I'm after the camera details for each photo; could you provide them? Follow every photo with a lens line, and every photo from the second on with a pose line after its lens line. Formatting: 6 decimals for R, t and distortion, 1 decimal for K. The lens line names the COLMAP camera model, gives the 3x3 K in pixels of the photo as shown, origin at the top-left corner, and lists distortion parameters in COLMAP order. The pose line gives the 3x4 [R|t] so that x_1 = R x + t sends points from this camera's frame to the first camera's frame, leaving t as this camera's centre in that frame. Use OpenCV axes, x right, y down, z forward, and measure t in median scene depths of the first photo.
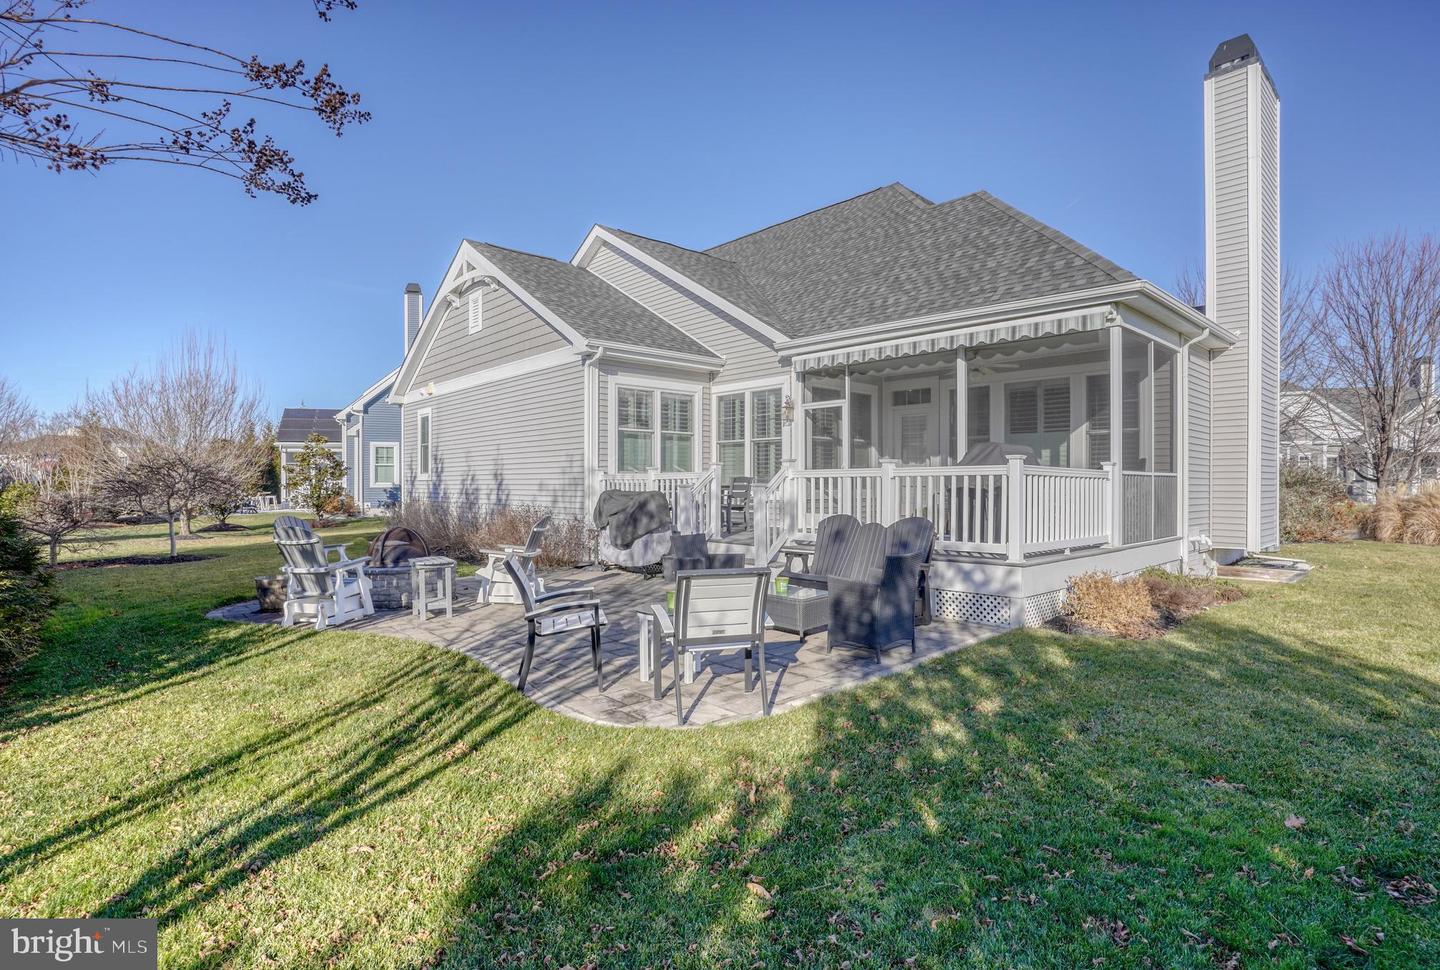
lens RADIAL K [[704.7, 0, 735.4], [0, 704.7, 486.5], [0, 0, 1]] dist [-0.041766, 0.000348]
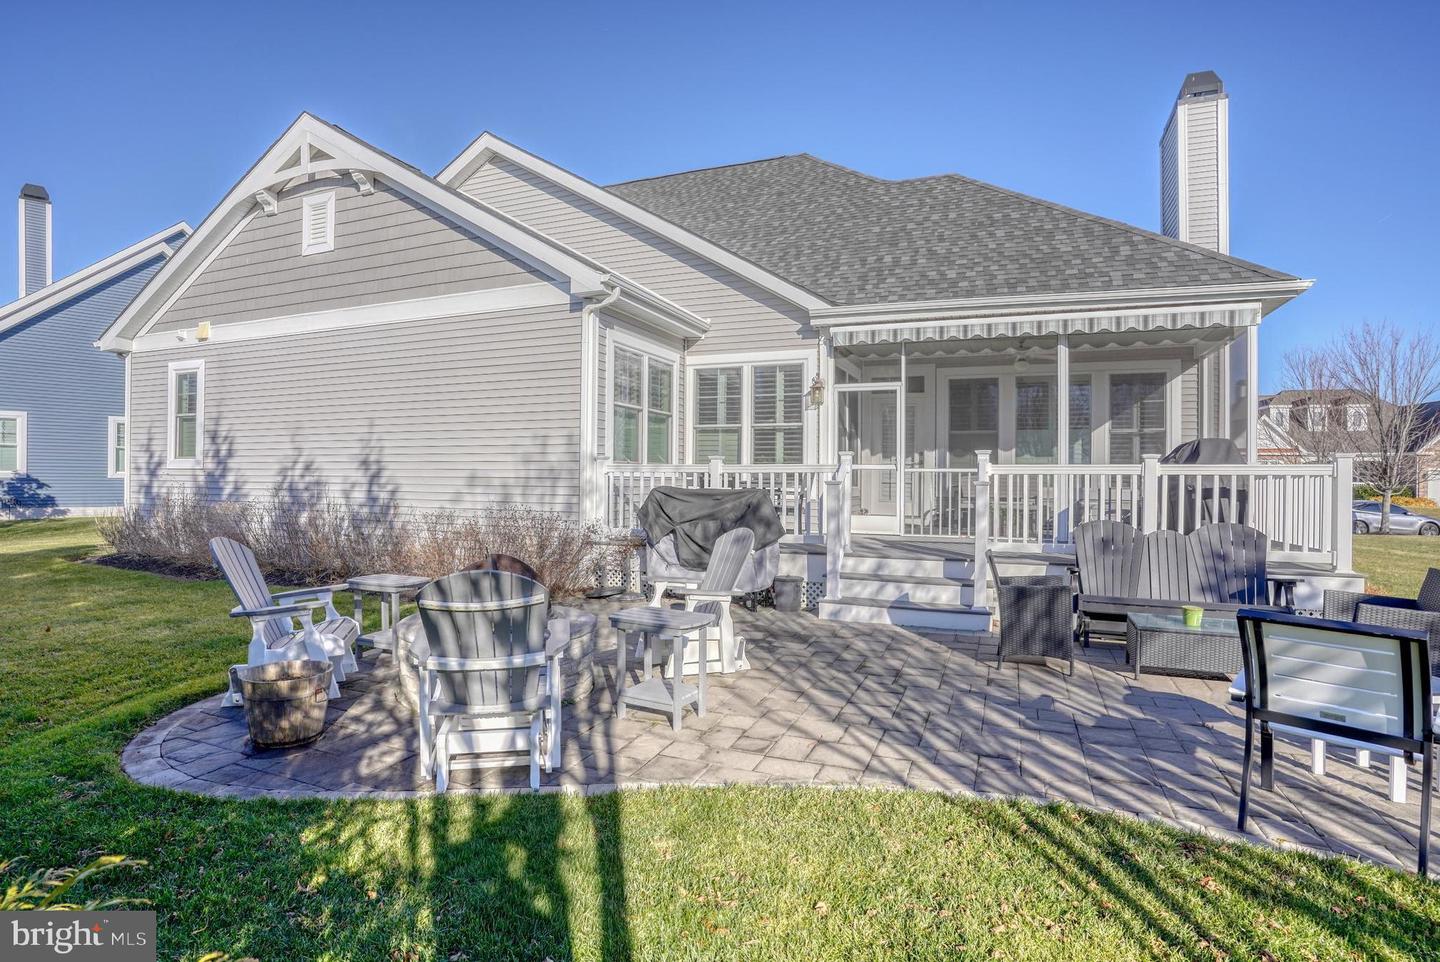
lens RADIAL K [[716.8, 0, 720.0], [0, 716.8, 481.0], [0, 0, 1]] dist [-0.067574, 0.027781]
pose [[0.911147, 0.007361, 0.412015, -0.354302], [-0.007926, 0.999969, -0.000337, -0.001182], [-0.412005, -0.002958, 0.911177, 0.262464]]
